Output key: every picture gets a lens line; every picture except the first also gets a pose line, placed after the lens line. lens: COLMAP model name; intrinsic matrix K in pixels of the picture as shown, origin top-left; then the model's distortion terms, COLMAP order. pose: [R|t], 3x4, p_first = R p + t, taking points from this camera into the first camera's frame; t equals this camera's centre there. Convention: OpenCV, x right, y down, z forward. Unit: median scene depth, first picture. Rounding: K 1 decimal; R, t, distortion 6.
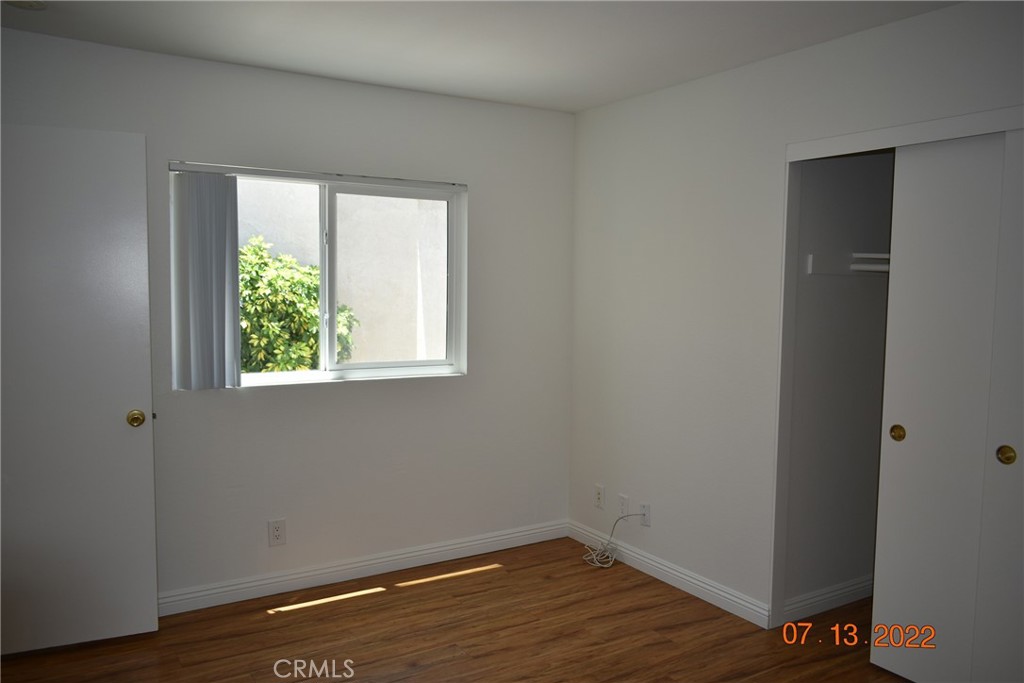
lens RADIAL K [[790.1, 0, 510.5], [0, 790.1, 341.3], [0, 0, 1]] dist [-0.011157, 0.006303]
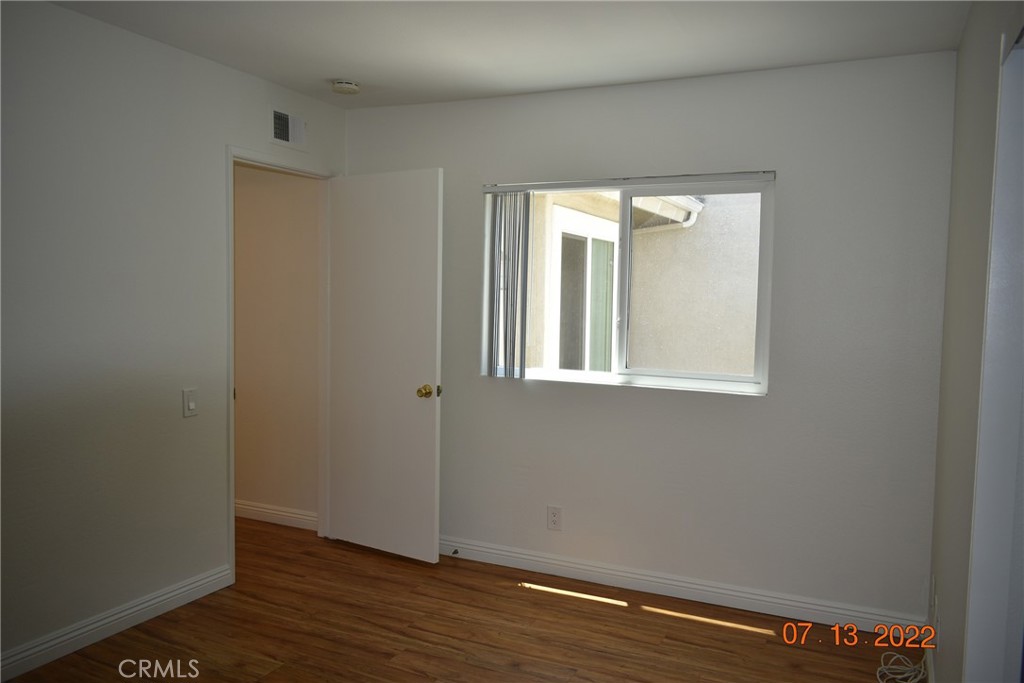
lens RADIAL K [[790.1, 0, 511.0], [0, 790.1, 341.8], [0, 0, 1]] dist [-0.011157, 0.006303]
pose [[0.540223, 0.055429, -0.839694, 0.583939], [-0.071281, 0.997256, 0.019971, -0.015749], [0.838497, 0.049065, 0.542692, 0.364133]]
